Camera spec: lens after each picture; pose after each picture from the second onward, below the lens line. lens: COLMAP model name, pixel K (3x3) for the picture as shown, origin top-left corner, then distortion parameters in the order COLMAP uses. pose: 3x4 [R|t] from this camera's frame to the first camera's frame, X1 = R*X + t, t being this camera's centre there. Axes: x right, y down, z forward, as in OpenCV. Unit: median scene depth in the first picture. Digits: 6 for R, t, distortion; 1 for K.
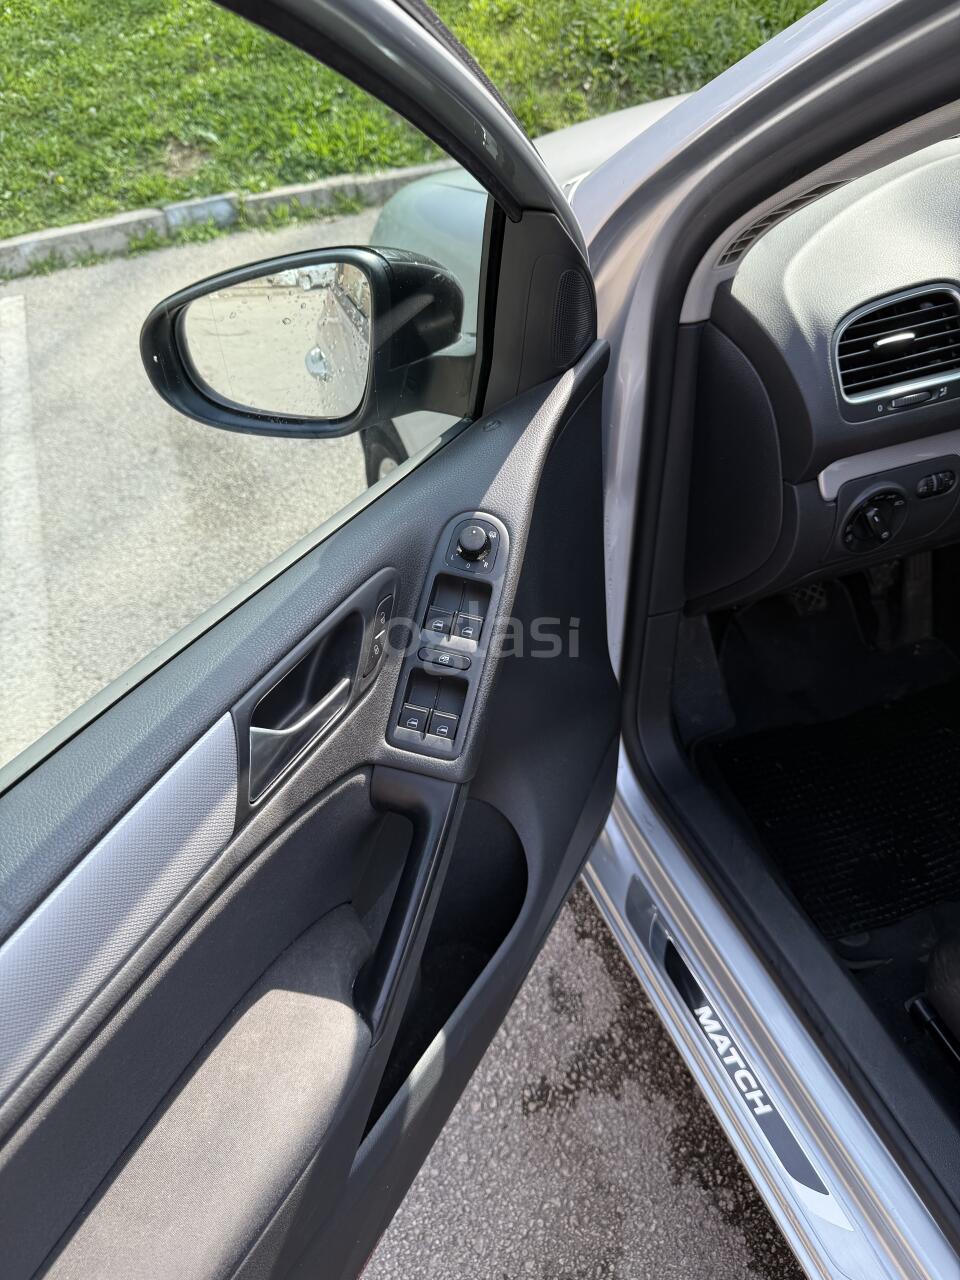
lens RADIAL K [[911.2, 0, 480.0], [0, 911.2, 640.0], [0, 0, 1]] dist [-0.003664, -0.002556]
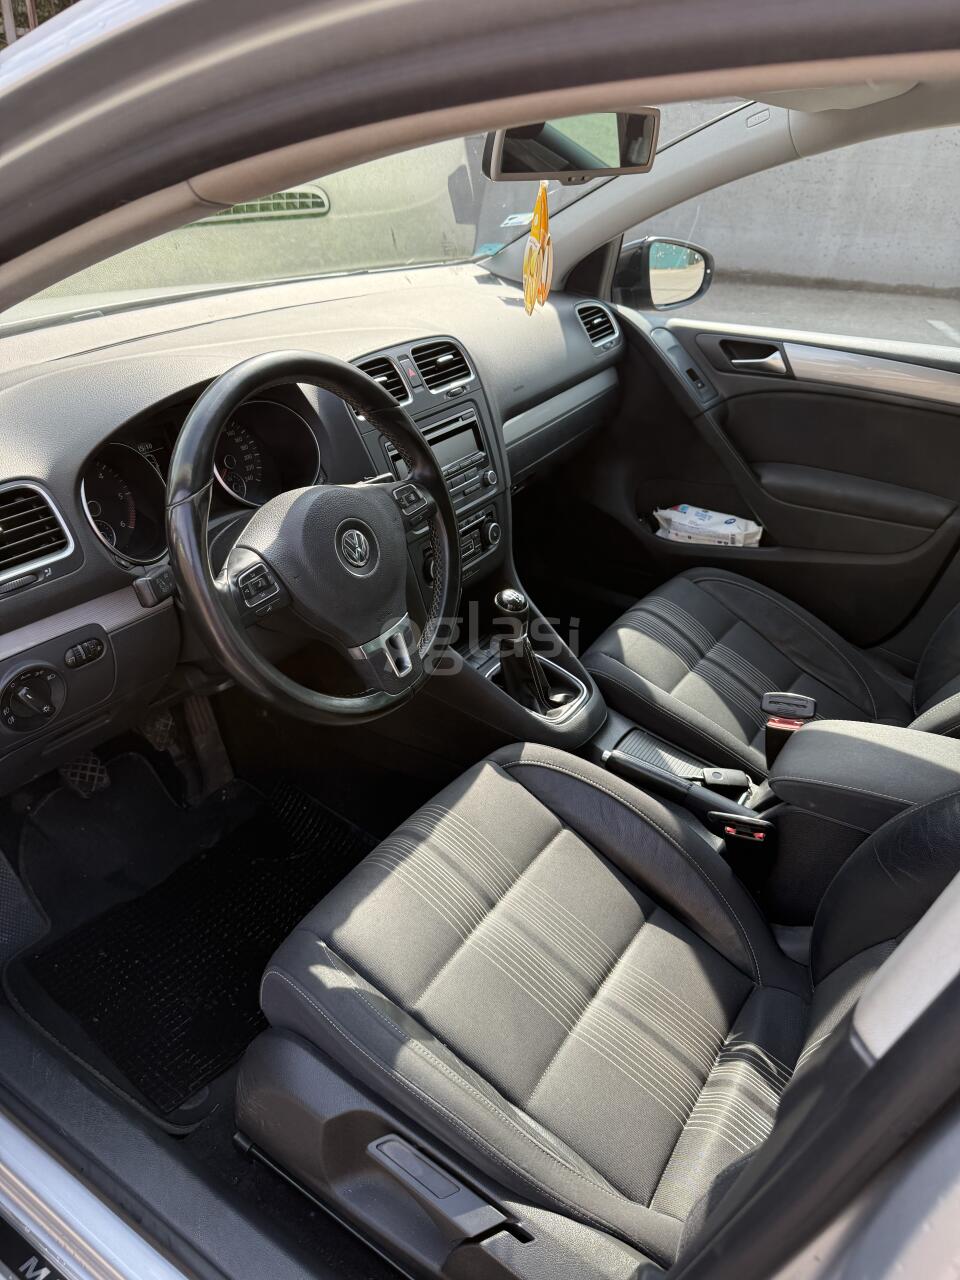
lens RADIAL K [[911.2, 0, 480.0], [0, 911.2, 640.0], [0, 0, 1]] dist [-0.003664, -0.002556]
pose [[0.798418, -0.198337, 0.568499, 0.231019], [0.306609, 0.946527, -0.100388, 0.058718], [-0.518189, 0.254458, 0.816536, -0.114018]]
